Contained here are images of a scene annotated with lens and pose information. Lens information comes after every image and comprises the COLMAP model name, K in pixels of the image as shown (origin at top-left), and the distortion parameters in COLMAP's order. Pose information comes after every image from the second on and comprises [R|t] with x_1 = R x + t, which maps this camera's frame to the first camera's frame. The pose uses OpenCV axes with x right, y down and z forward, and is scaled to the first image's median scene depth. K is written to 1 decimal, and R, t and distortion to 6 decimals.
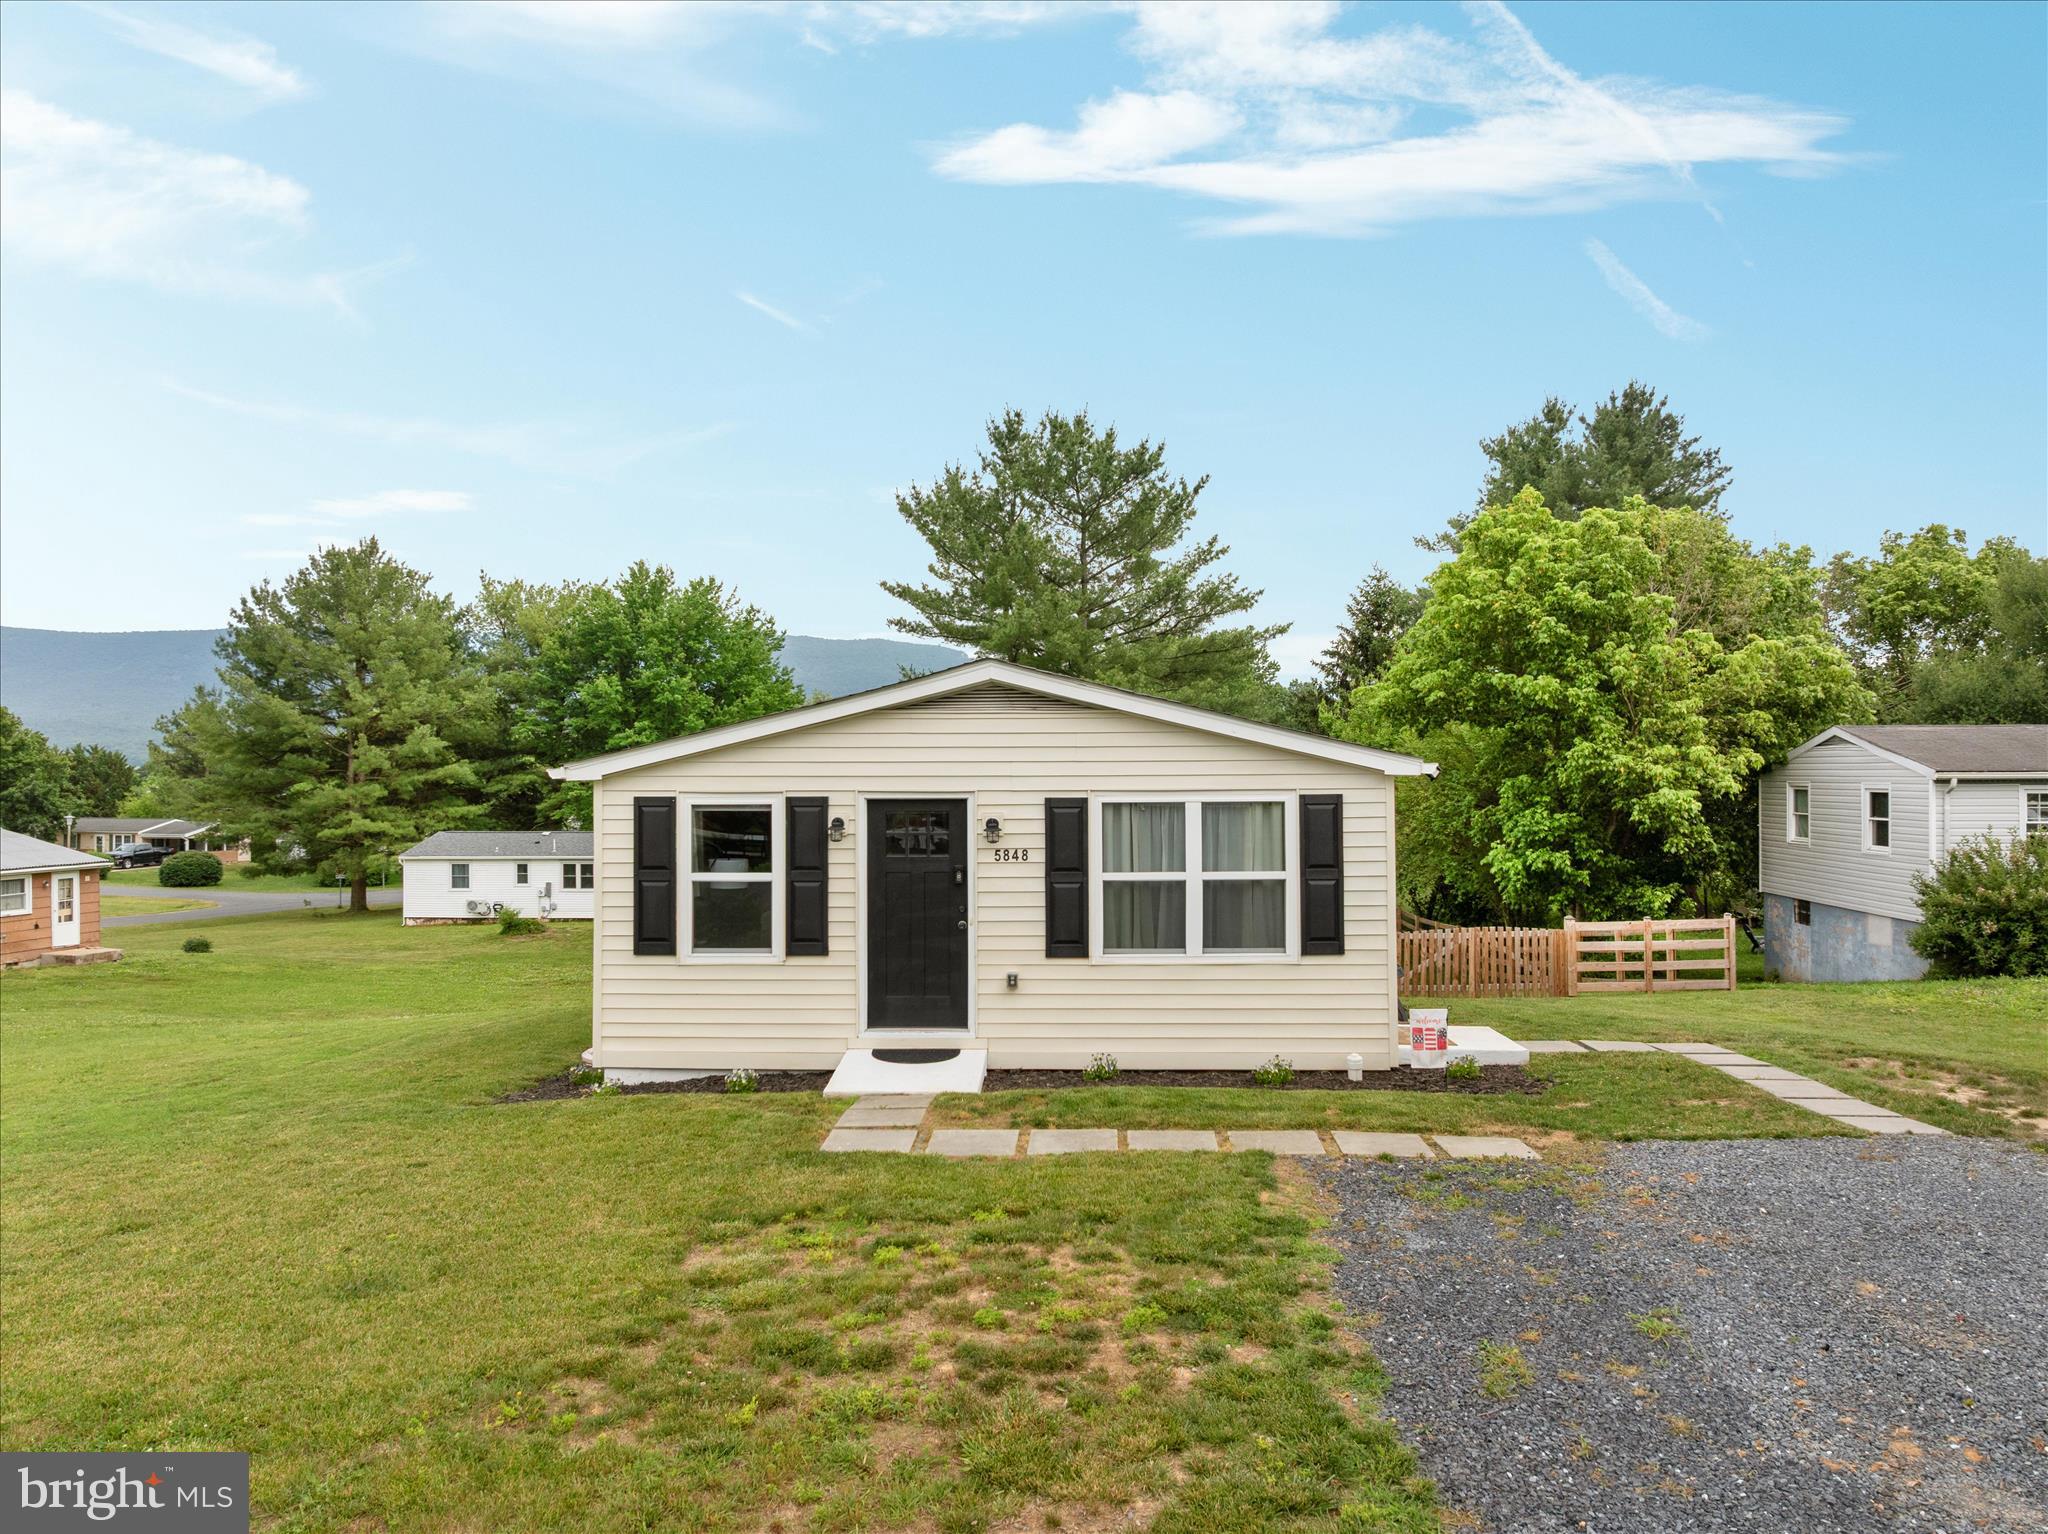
lens RADIAL K [[1454.3, 0, 1035.2], [0, 1454.3, 719.0], [0, 0, 1]] dist [-0.037981, -0.006699]
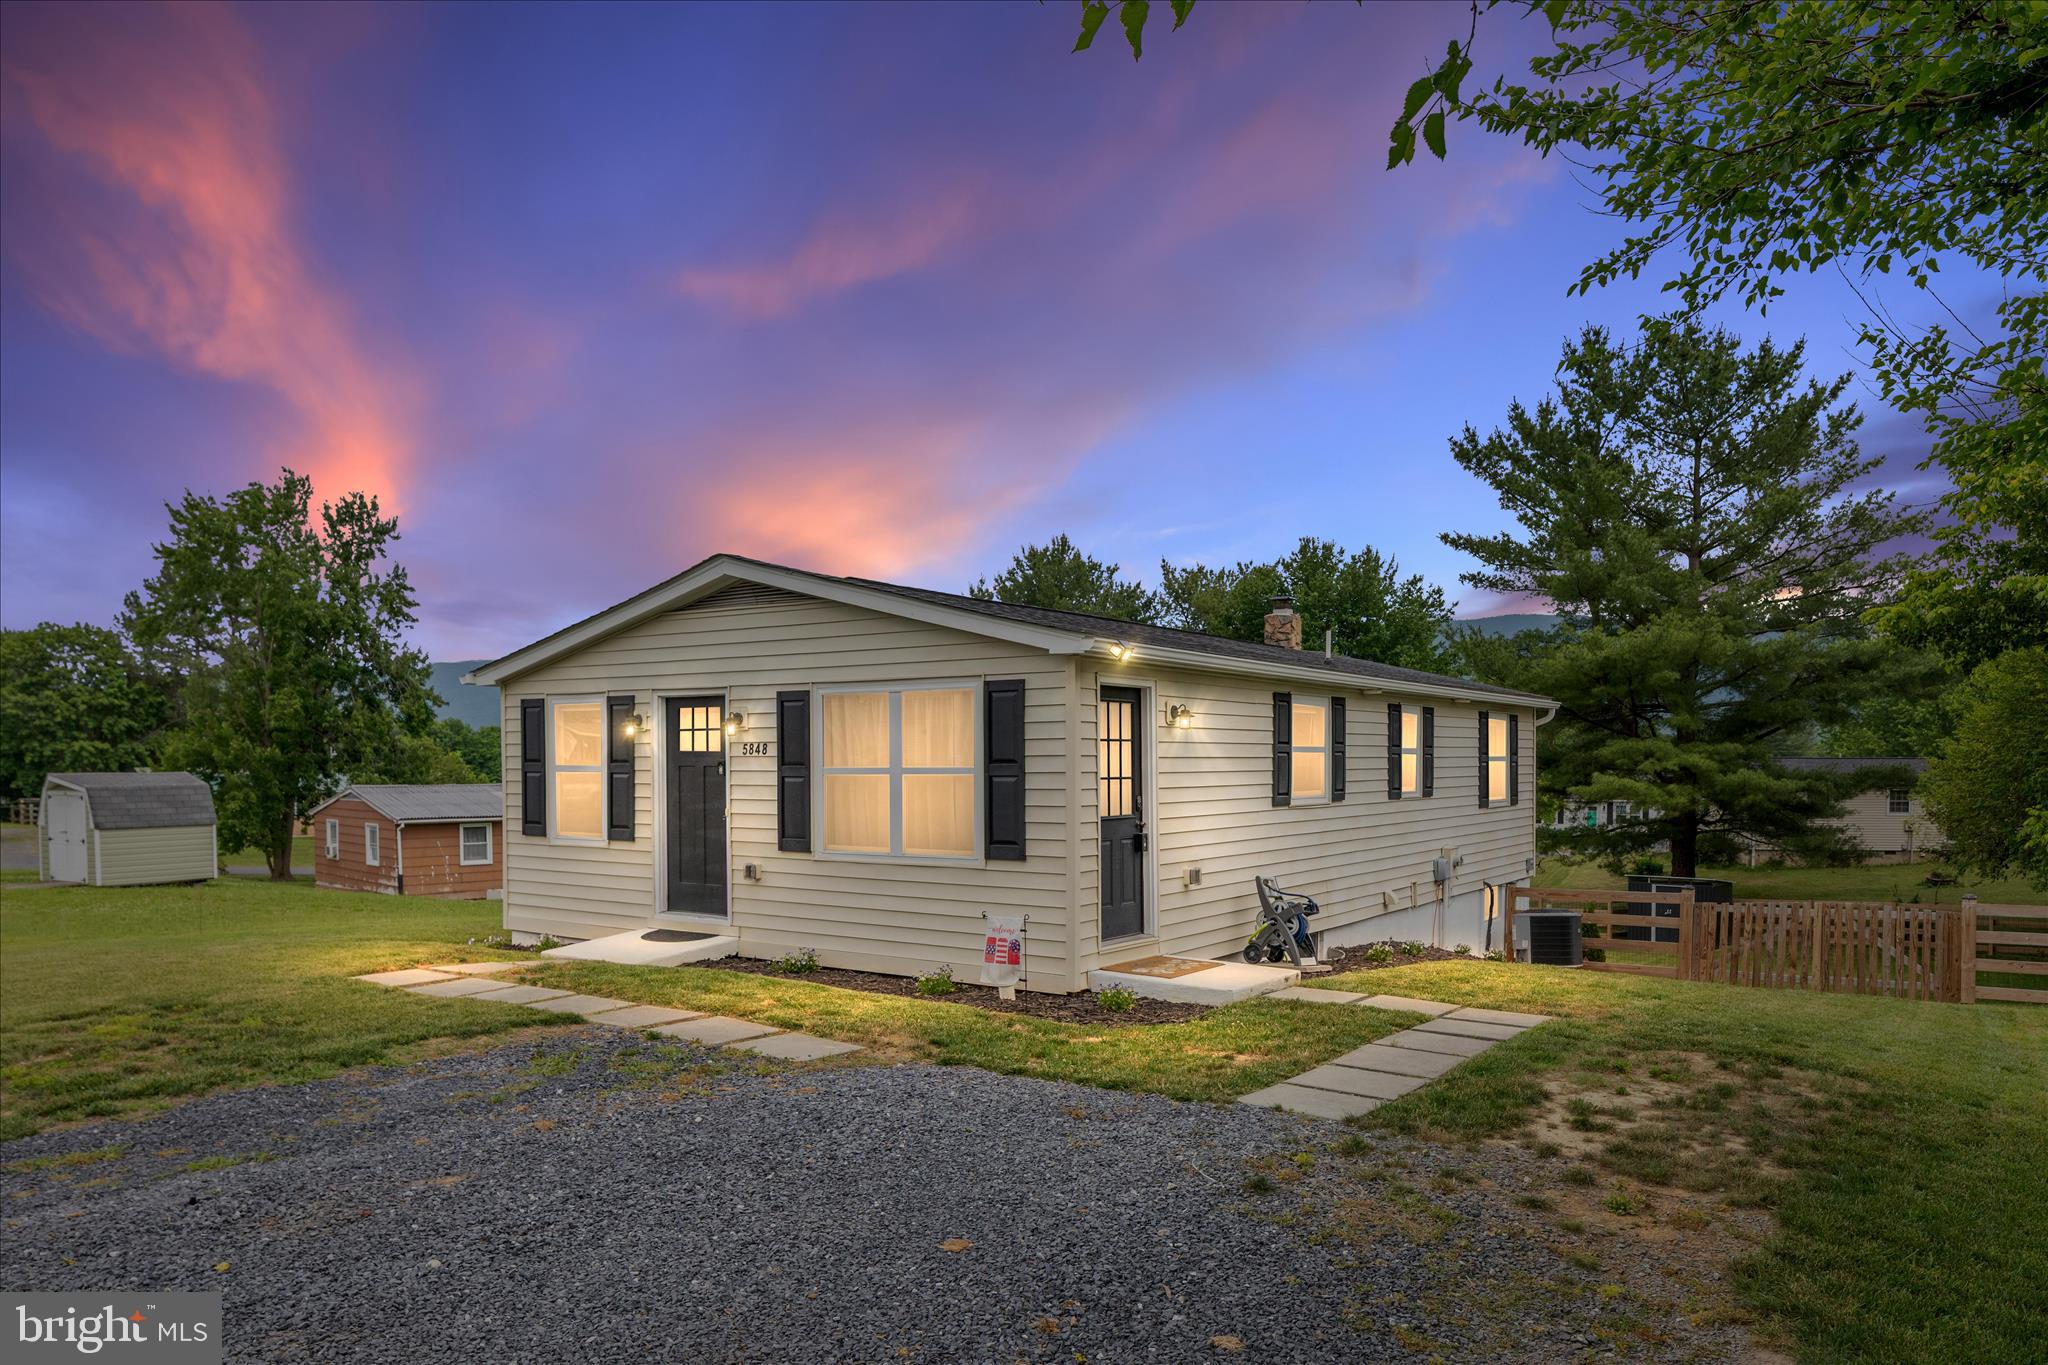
lens RADIAL K [[1400.3, 0, 997.1], [0, 1400.3, 753.9], [0, 0, 1]] dist [-0.015913, 0.001957]
pose [[0.825168, 0.000247, -0.564888, 0.674652], [0.016325, 0.999572, 0.024284, 0.075343], [0.564652, -0.029260, 0.824810, 0.284088]]
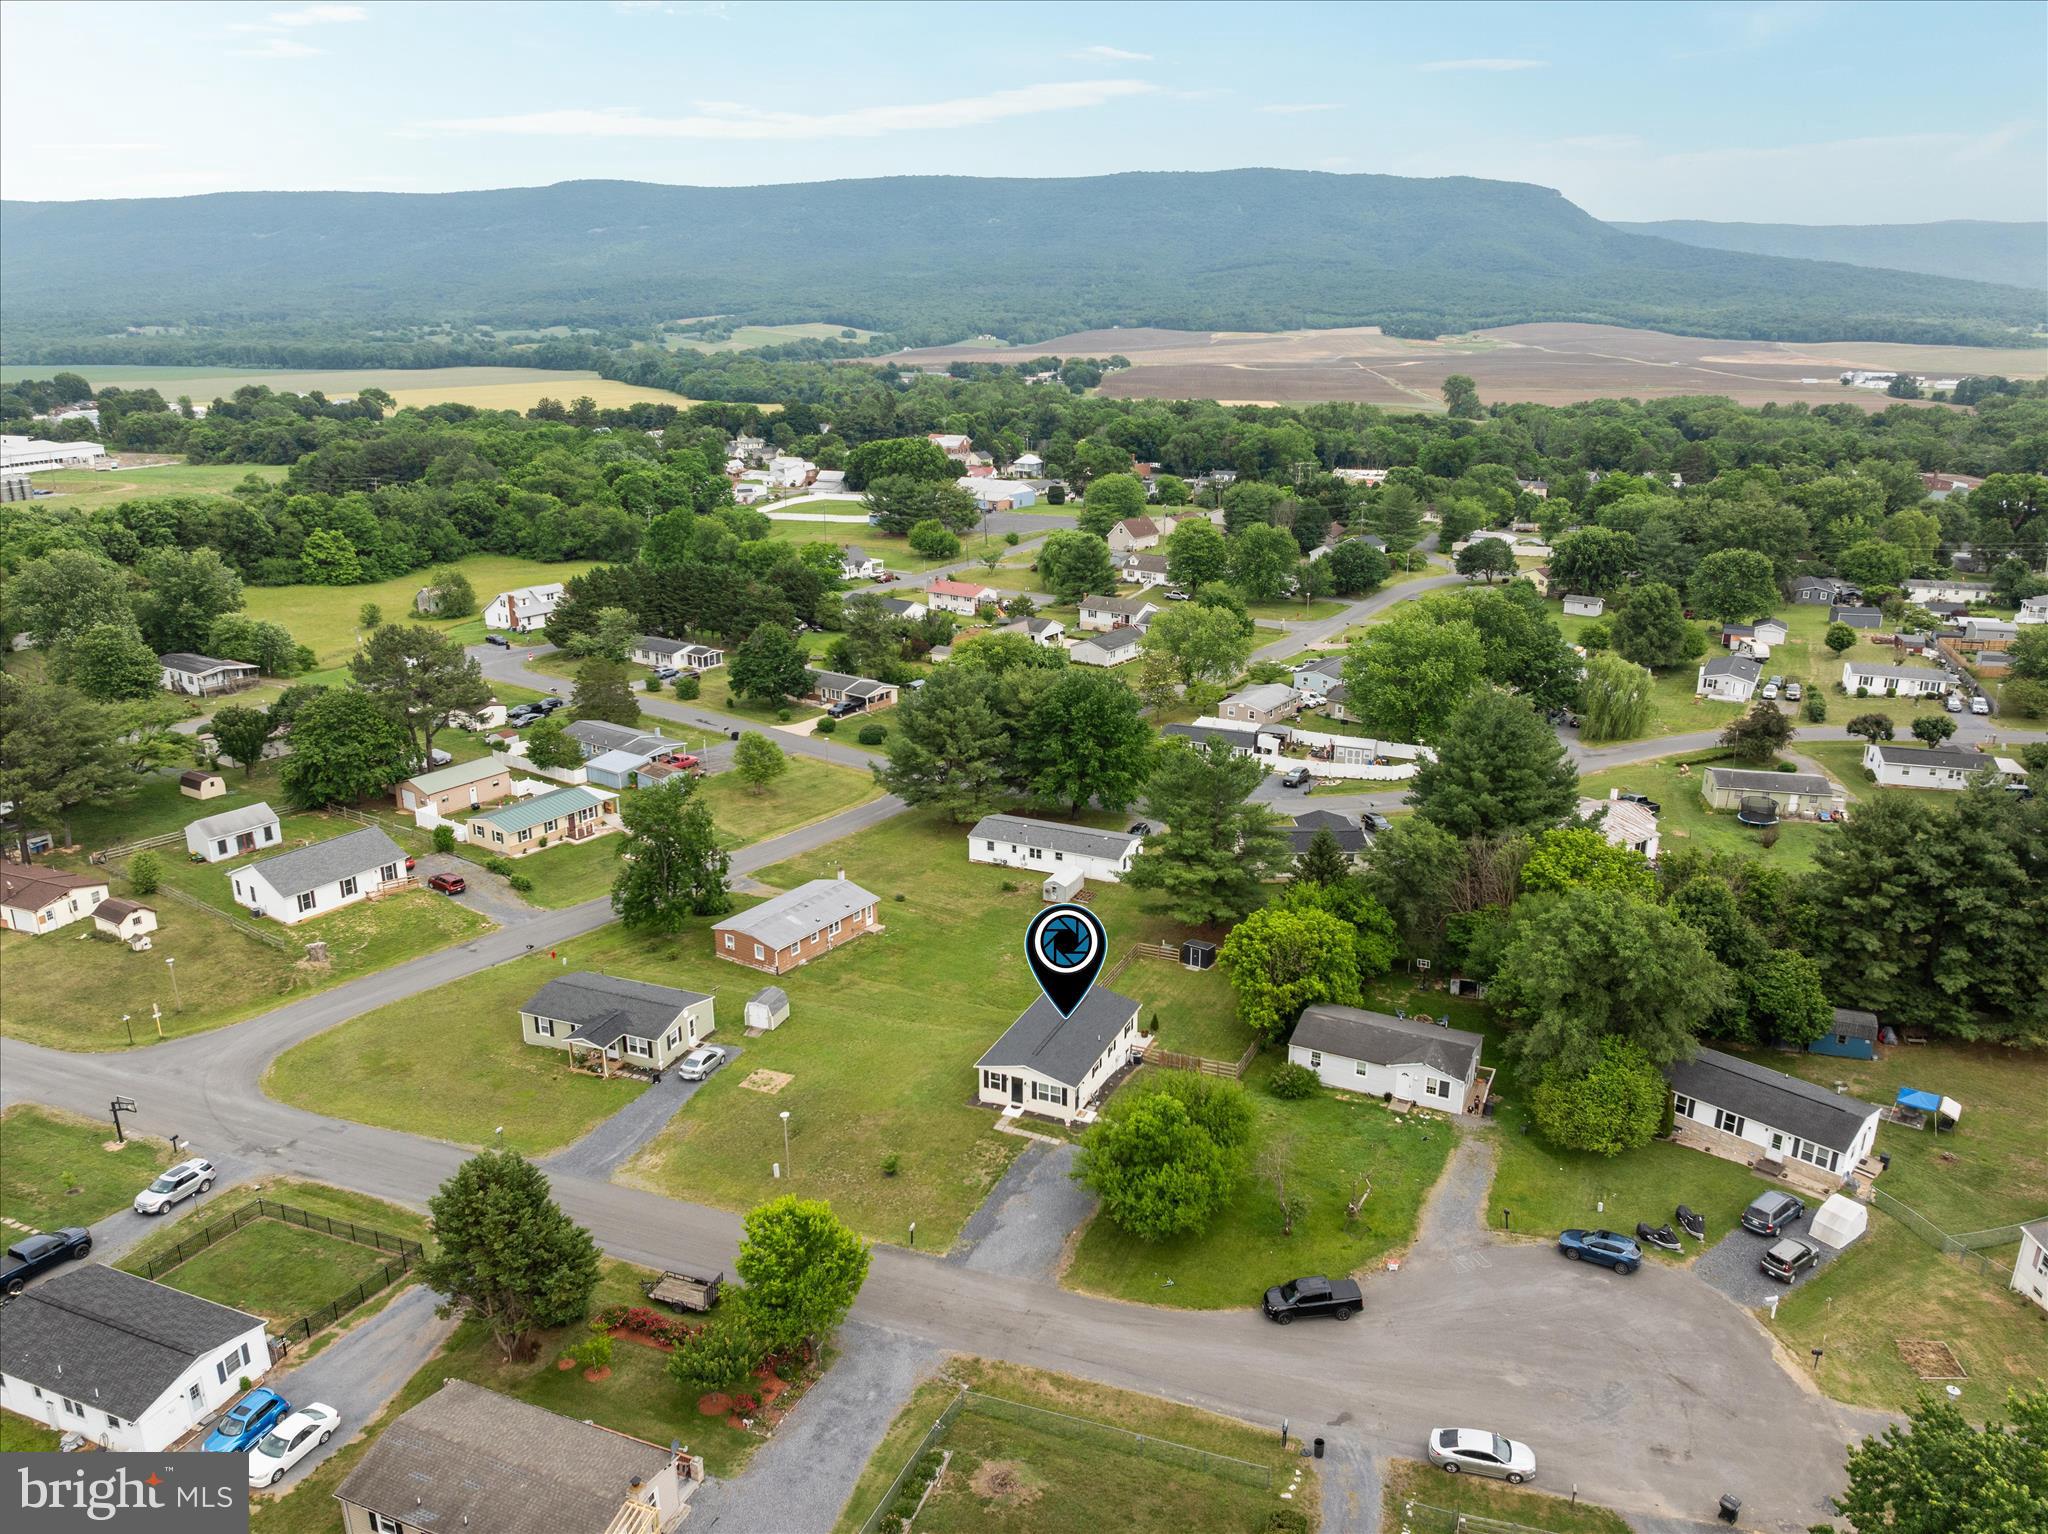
lens RADIAL K [[1454.3, 0, 1035.2], [0, 1454.3, 719.0], [0, 0, 1]] dist [-0.037981, -0.006699]
pose [[0.927367, 0.108209, -0.358163, 2.598962], [0.008005, 0.951308, 0.308138, -4.186226], [0.374067, -0.288624, 0.881346, -5.289935]]
